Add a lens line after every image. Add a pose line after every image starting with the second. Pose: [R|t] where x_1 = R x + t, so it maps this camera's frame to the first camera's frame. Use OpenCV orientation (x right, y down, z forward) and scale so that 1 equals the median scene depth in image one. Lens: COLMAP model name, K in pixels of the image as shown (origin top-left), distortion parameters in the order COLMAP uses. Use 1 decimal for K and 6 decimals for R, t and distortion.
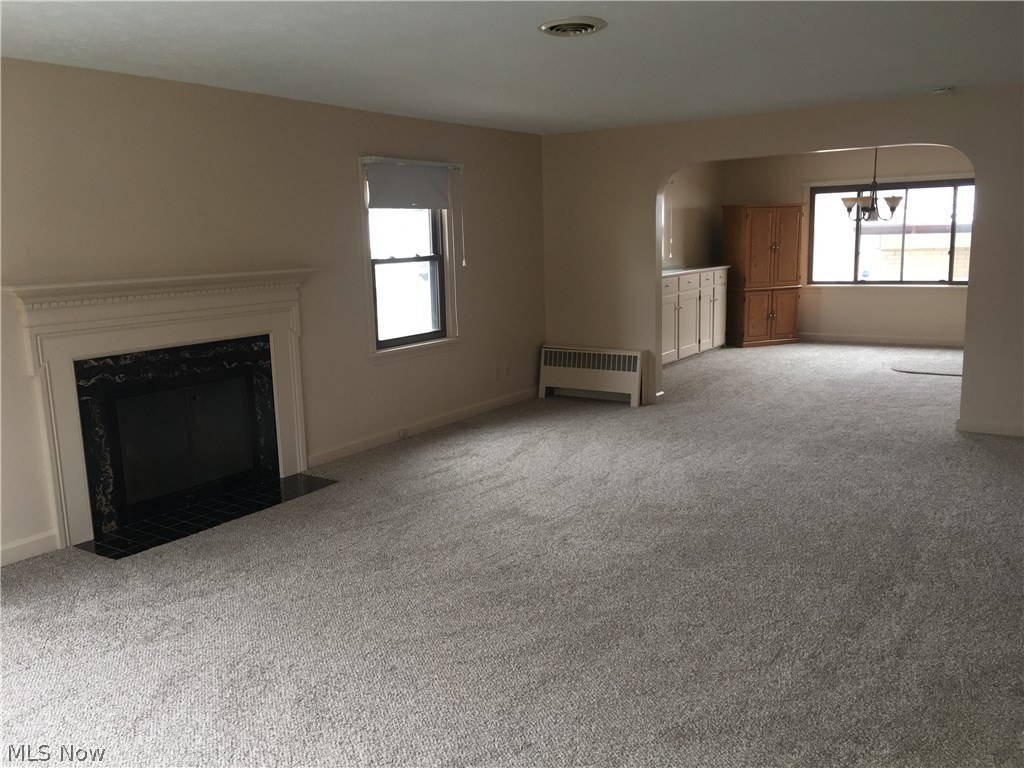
lens RADIAL K [[879.0, 0, 513.7], [0, 879.0, 386.4], [0, 0, 1]] dist [0.105542, -0.005068]
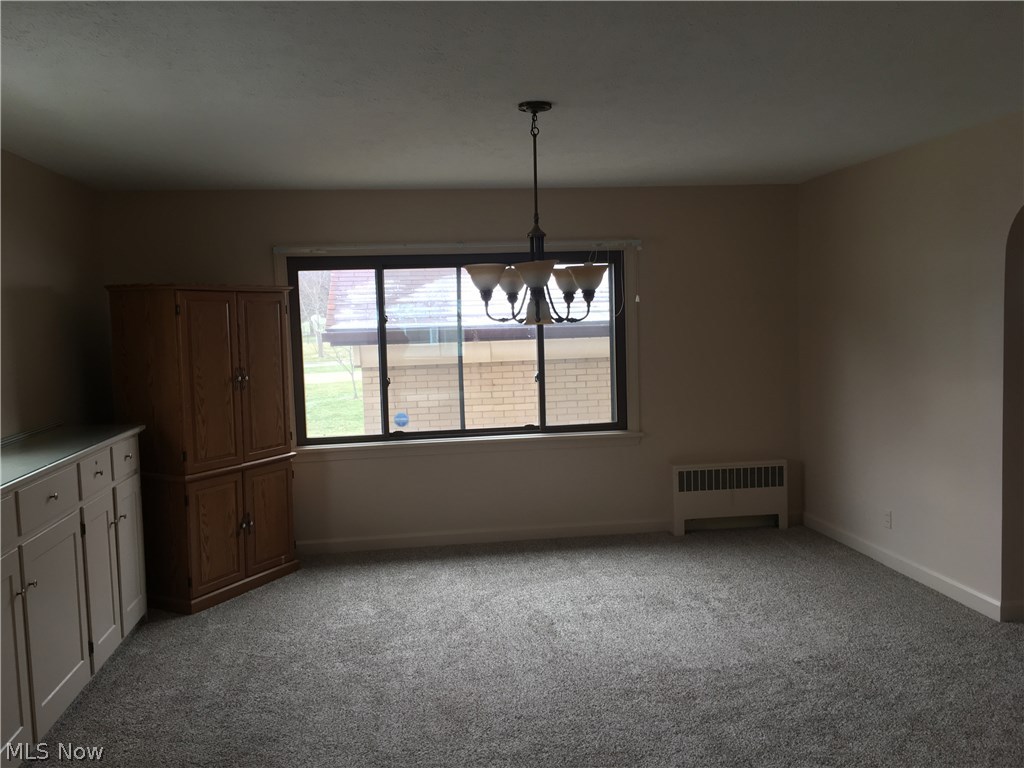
lens RADIAL K [[879.0, 0, 506.6], [0, 879.0, 382.3], [0, 0, 1]] dist [0.105542, -0.005068]
pose [[0.748979, -0.054262, 0.660368, 0.094266], [0.131063, 0.989082, -0.067378, -0.105419], [-0.649502, 0.137015, 0.747913, 0.568227]]
